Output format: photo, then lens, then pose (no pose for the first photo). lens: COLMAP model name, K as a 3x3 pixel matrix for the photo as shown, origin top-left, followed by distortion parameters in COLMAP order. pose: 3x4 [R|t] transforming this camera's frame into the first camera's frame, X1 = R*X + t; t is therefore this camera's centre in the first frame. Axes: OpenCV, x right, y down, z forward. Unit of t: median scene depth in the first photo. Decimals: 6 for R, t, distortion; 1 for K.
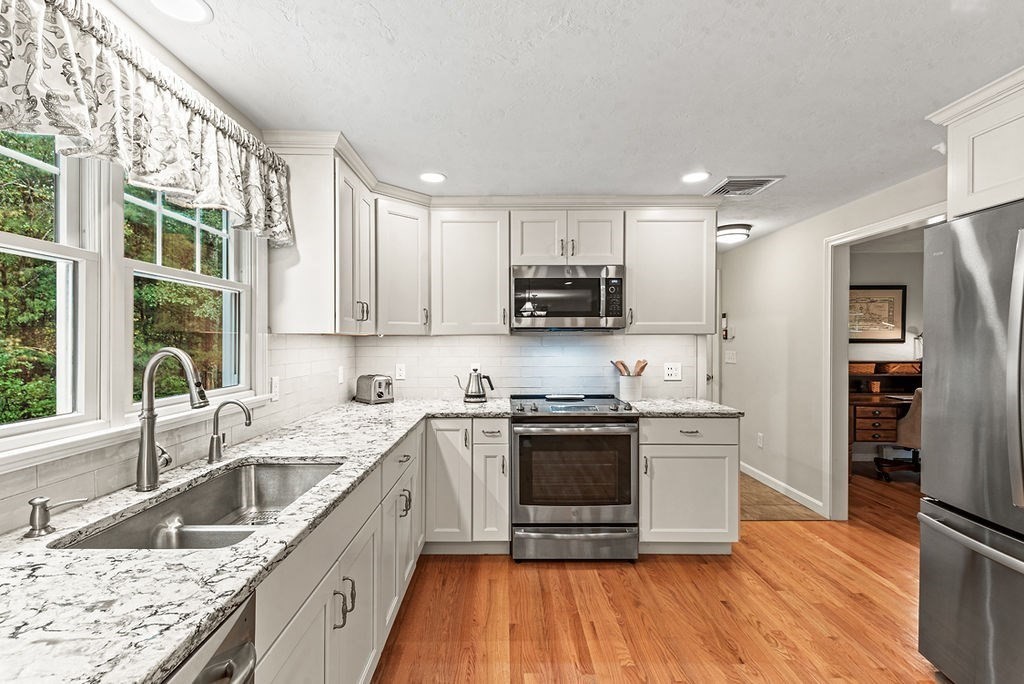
lens RADIAL K [[467.1, 0, 509.5], [0, 467.1, 343.5], [0, 0, 1]] dist [0.002269, -0.000516]
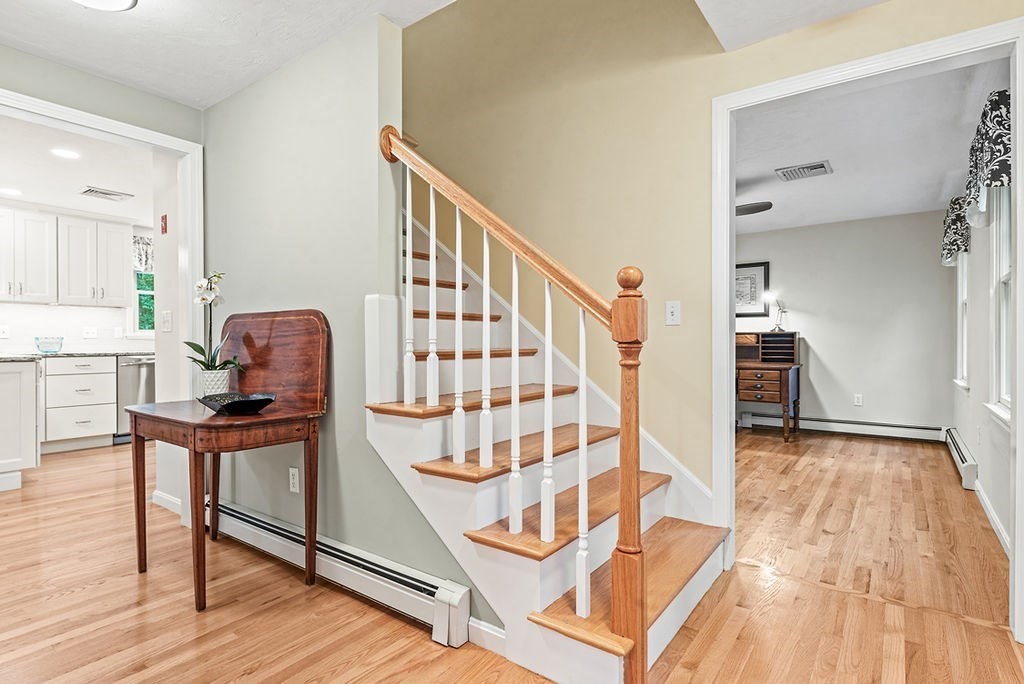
lens RADIAL K [[526.3, 0, 508.4], [0, 526.3, 346.3], [0, 0, 1]] dist [0.021414, -0.000788]
pose [[0.816766, 0.002352, -0.576965, 1.065246], [-0.004565, 0.999987, -0.002386, 0.072146], [0.576951, 0.004583, 0.816766, -0.313985]]
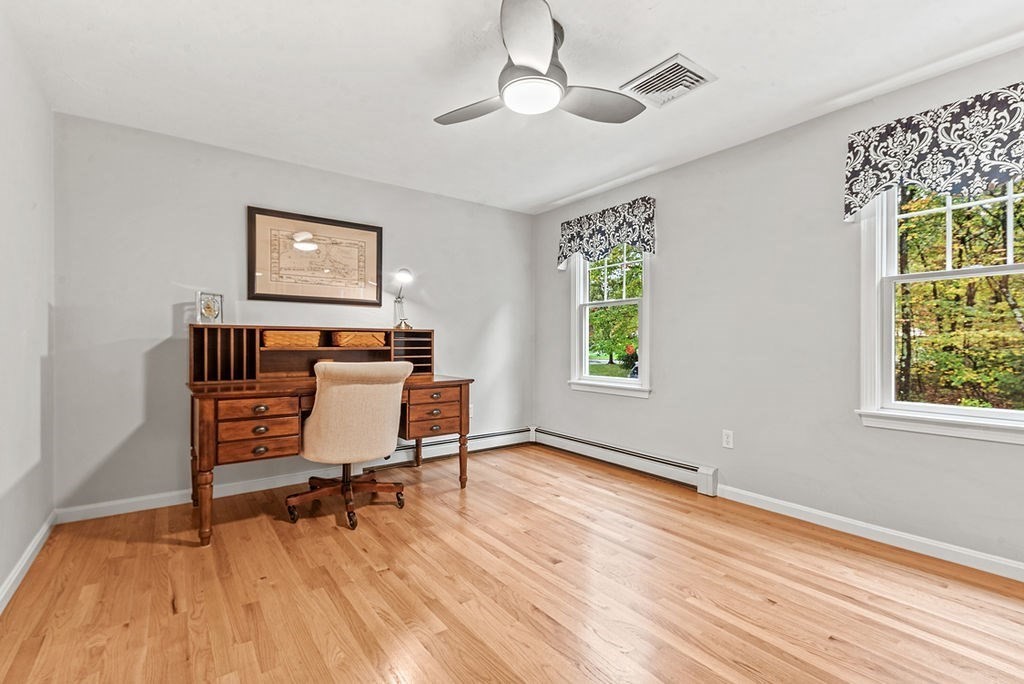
lens RADIAL K [[467.1, 0, 509.5], [0, 467.1, 343.5], [0, 0, 1]] dist [0.002269, -0.000516]
pose [[0.800808, -0.002067, 0.598918, 0.575240], [0.005048, 0.999982, -0.003298, 0.060233], [-0.598900, 0.005664, 0.800804, 0.303009]]
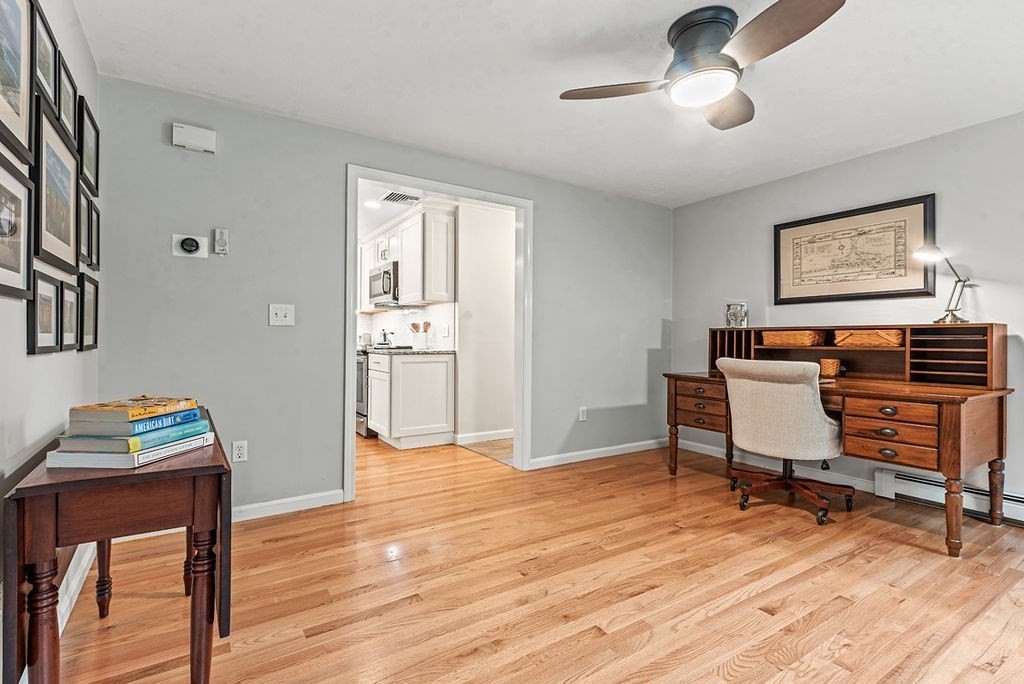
lens RADIAL K [[467.1, 0, 509.5], [0, 467.1, 343.5], [0, 0, 1]] dist [0.002269, -0.000516]
pose [[0.545093, 0.006081, -0.838354, 1.050205], [-0.011707, 0.999931, -0.000359, 0.062913], [0.838294, 0.010010, 0.545126, 0.269745]]
